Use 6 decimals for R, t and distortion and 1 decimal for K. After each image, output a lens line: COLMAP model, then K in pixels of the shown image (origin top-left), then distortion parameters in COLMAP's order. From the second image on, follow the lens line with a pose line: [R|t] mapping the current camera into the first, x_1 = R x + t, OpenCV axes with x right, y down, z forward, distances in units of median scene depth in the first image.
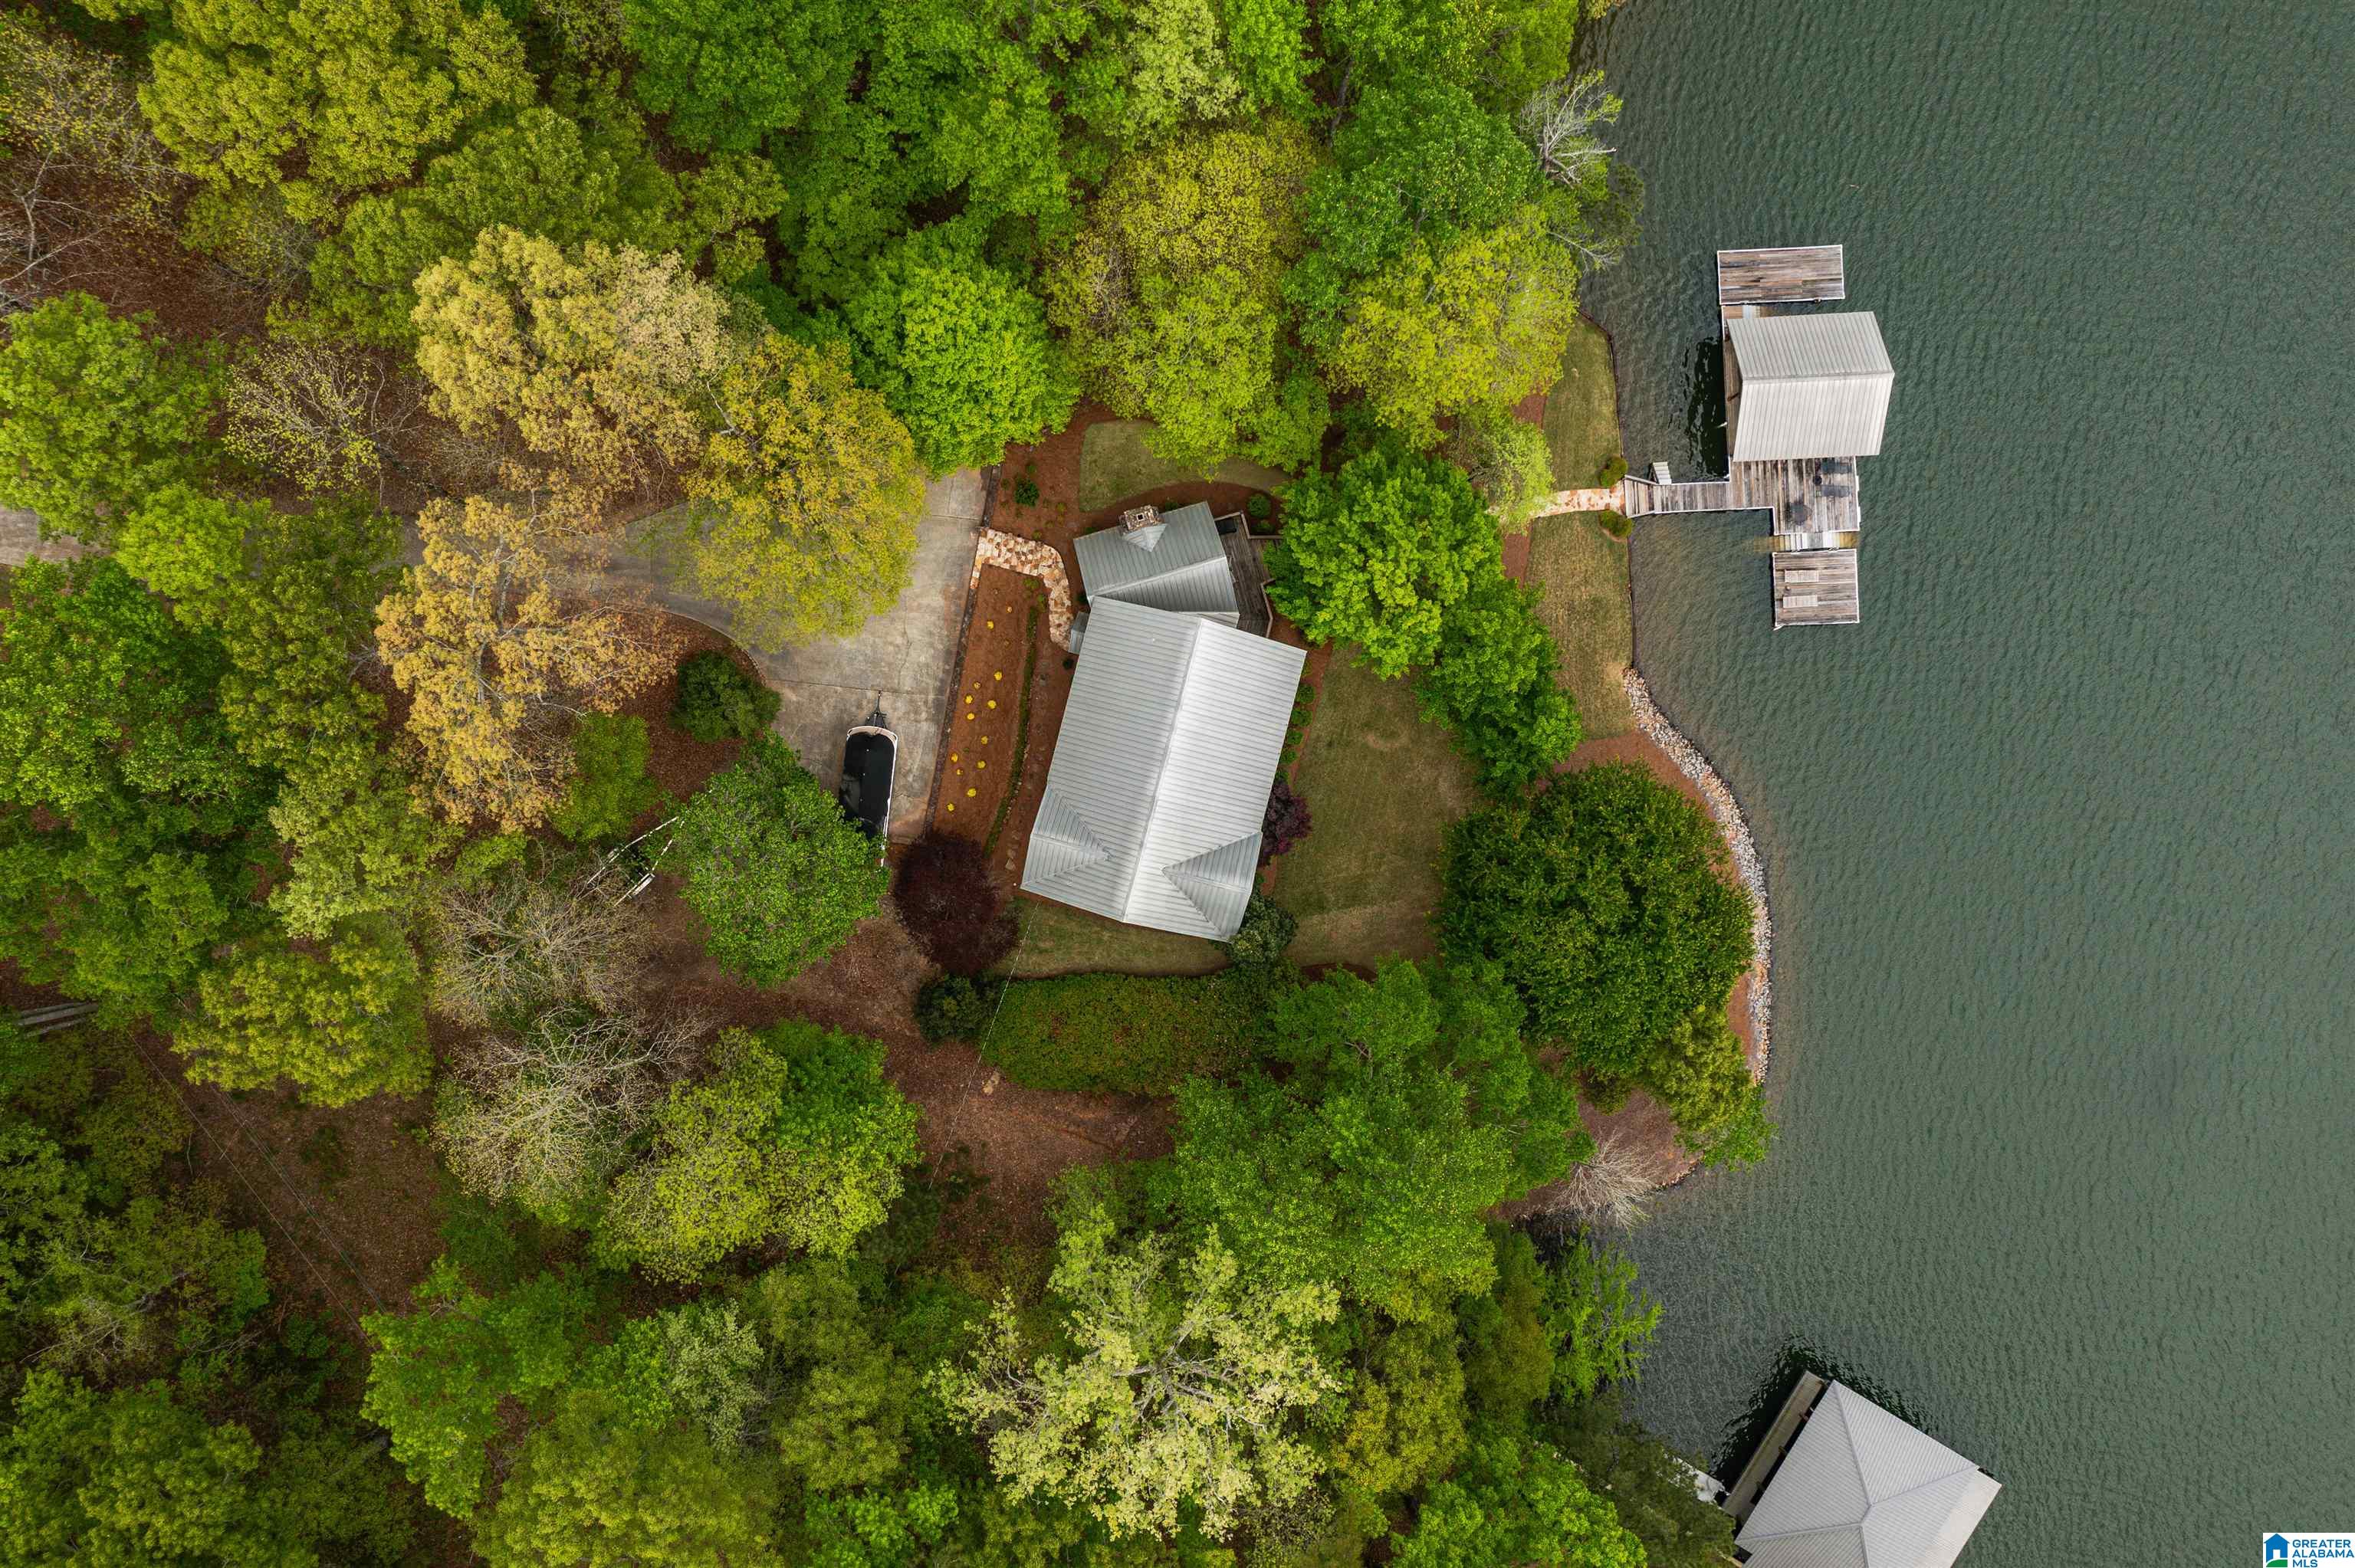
lens RADIAL K [[1859.6, 0, 1185.0], [0, 1859.6, 800.8], [0, 0, 1]] dist [-0.012035, -0.011330]
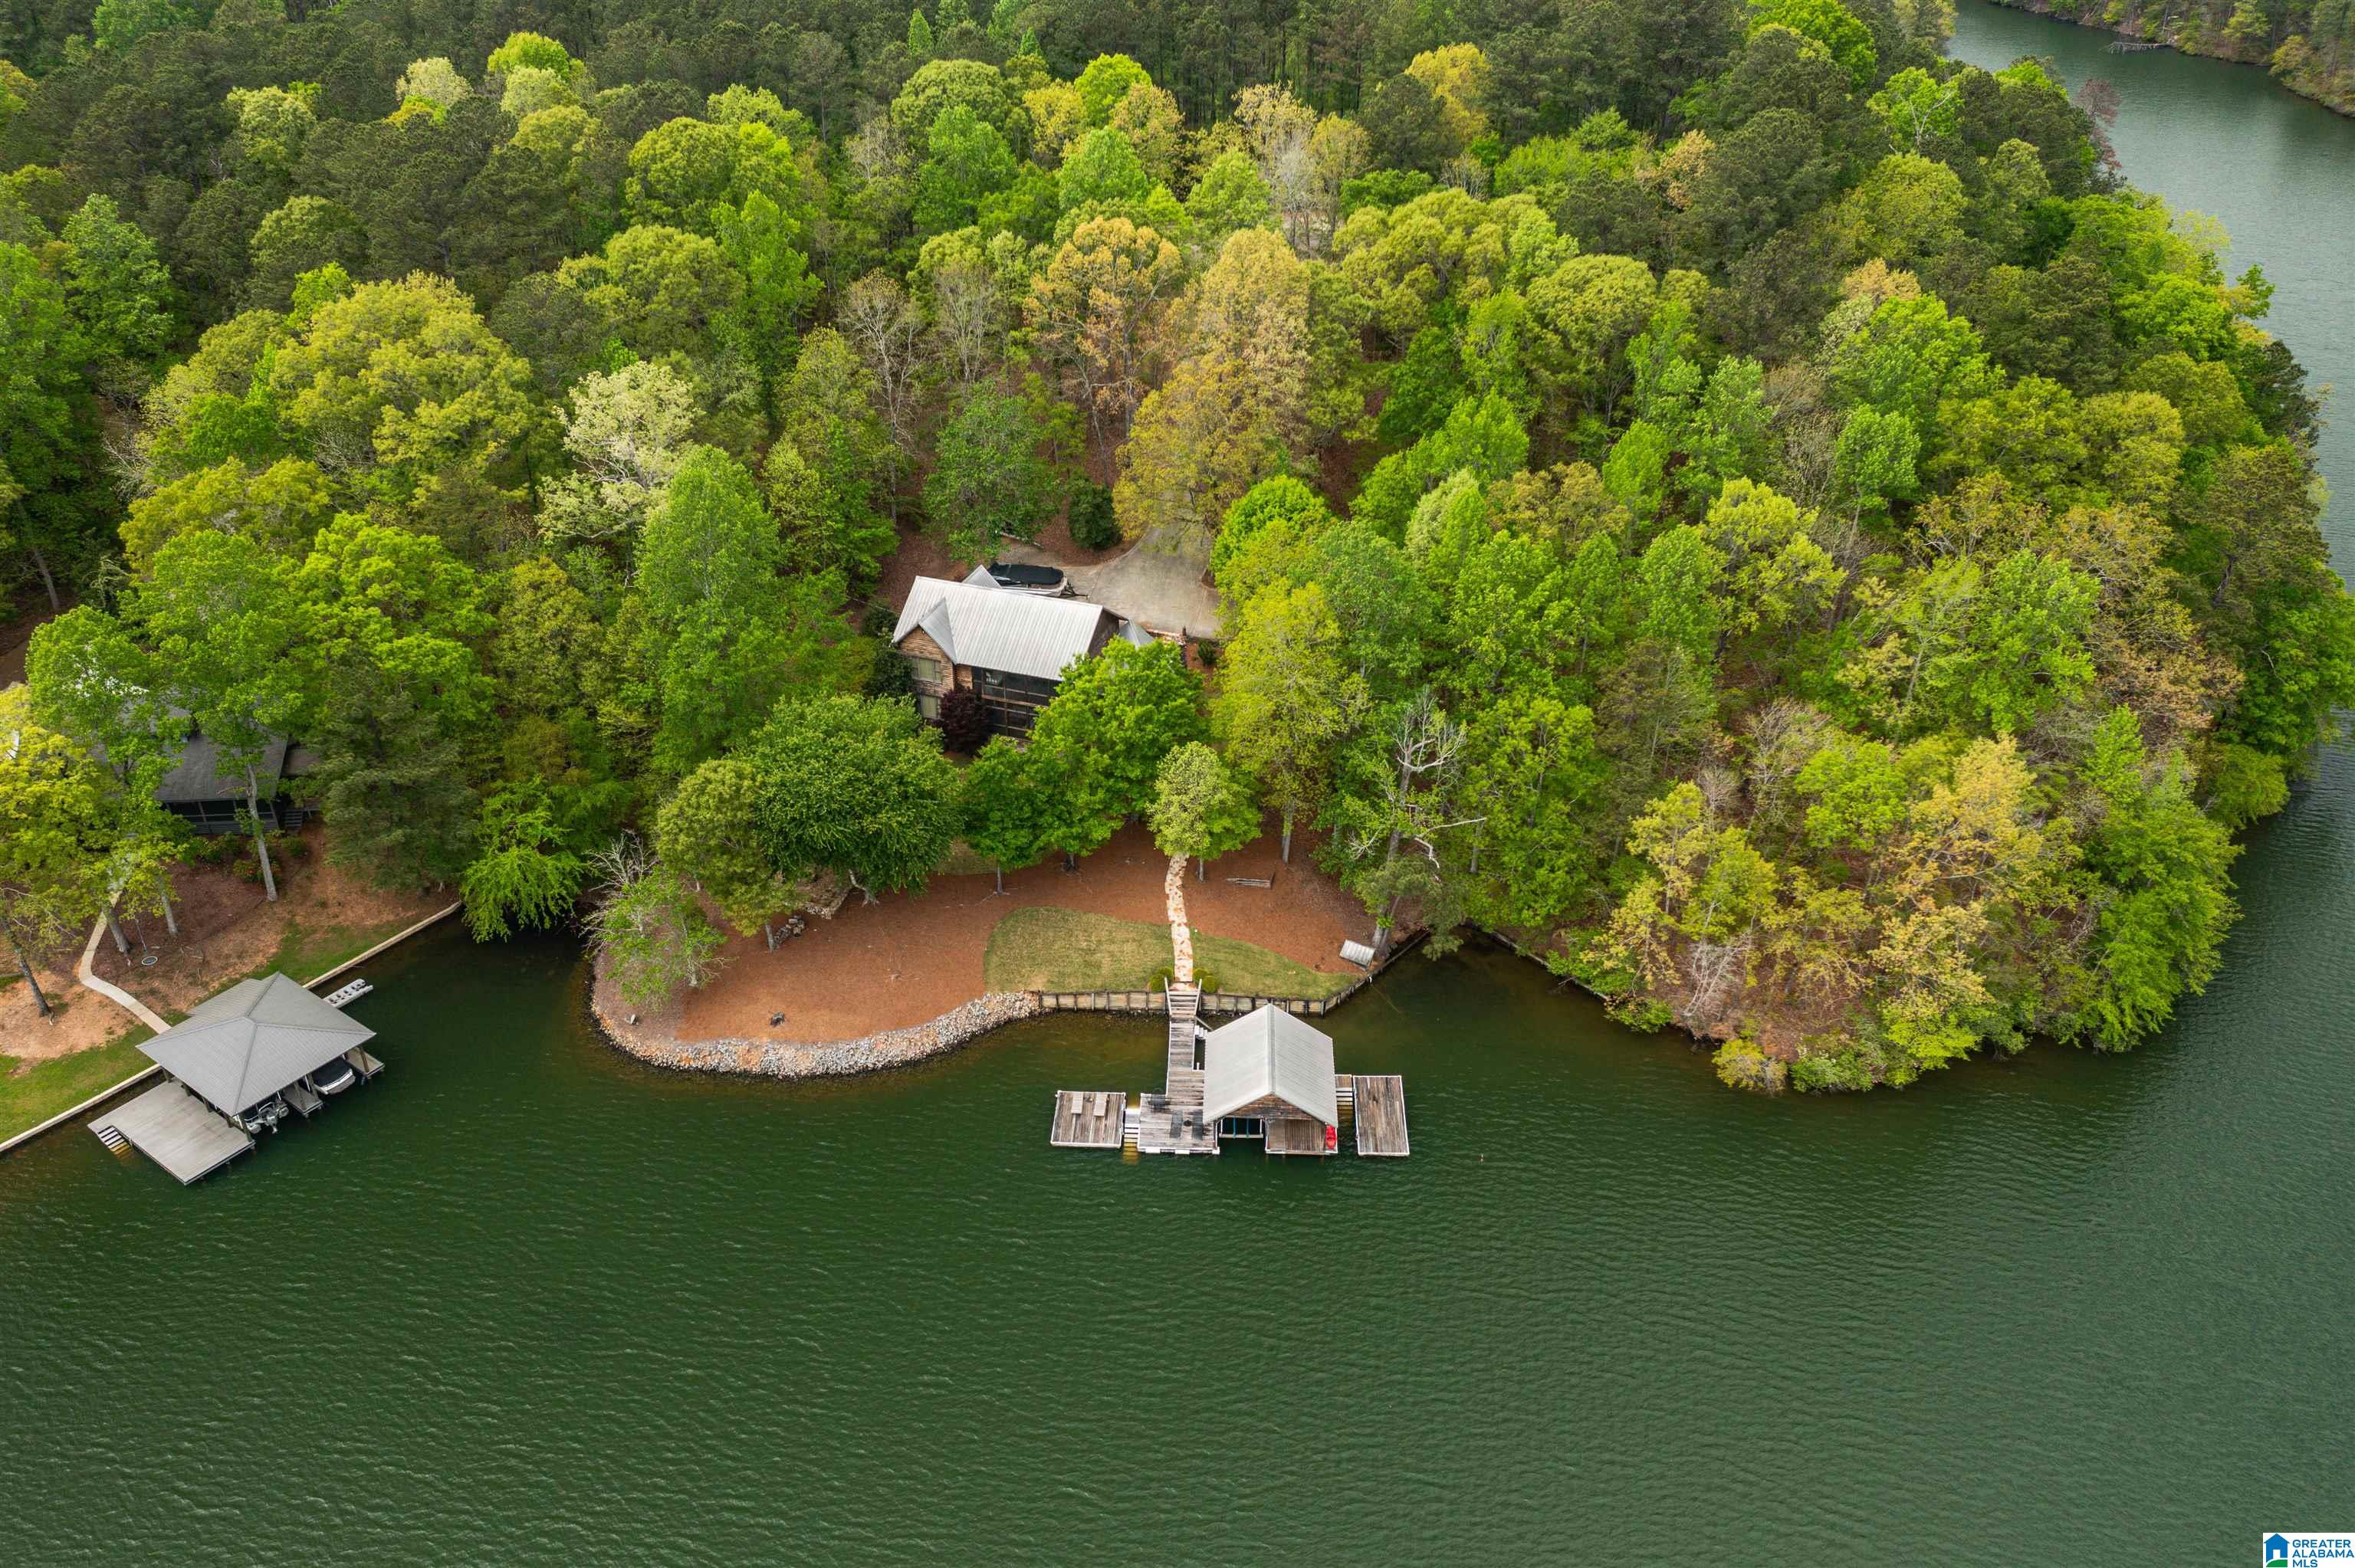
lens RADIAL K [[1849.9, 0, 1187.7], [0, 1849.9, 799.2], [0, 0, 1]] dist [-0.012926, 0.000740]
pose [[-0.081503, 0.518198, -0.851368, 1.151920], [-0.995939, -0.075123, 0.049619, -0.211714], [-0.038245, 0.851955, 0.522217, 0.285194]]
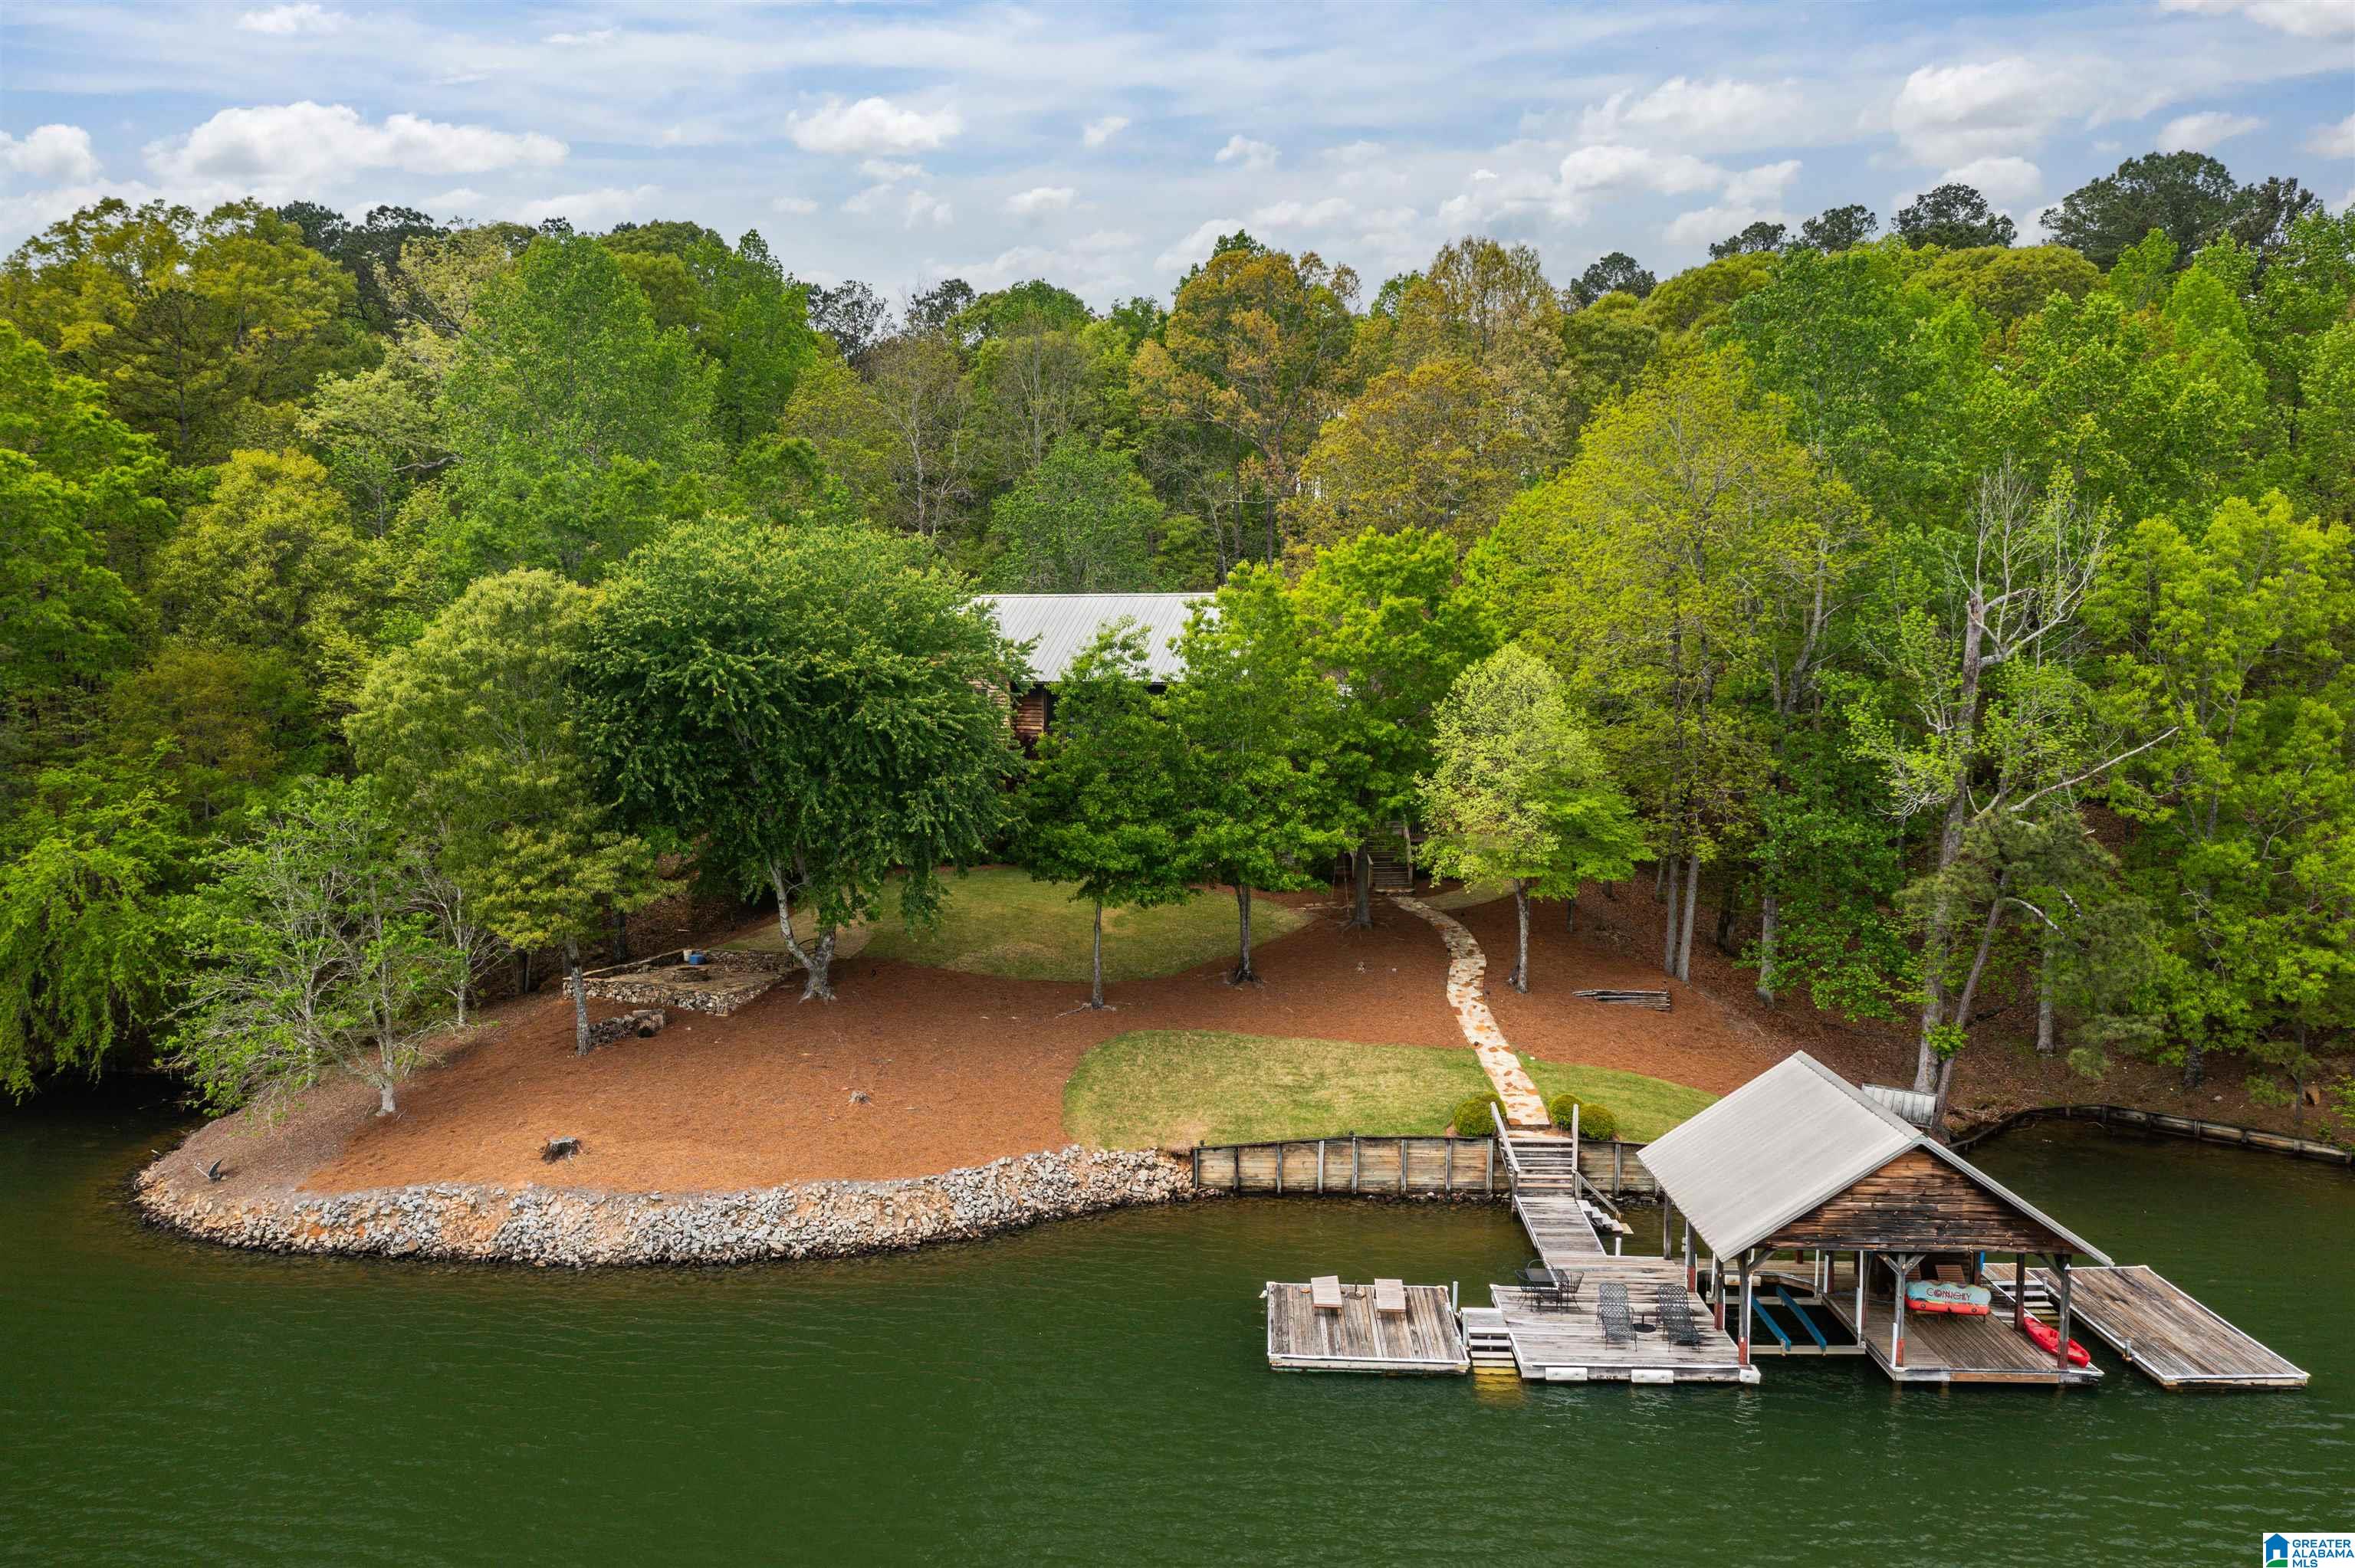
lens RADIAL K [[1856.5, 0, 1186.3], [0, 1856.5, 801.7], [0, 0, 1]] dist [-0.023137, 0.004158]
pose [[-0.085278, 0.060219, -0.994536, 0.723109], [-0.995620, -0.043552, 0.082734, -0.105919], [-0.038332, 0.997235, 0.063669, 0.872247]]
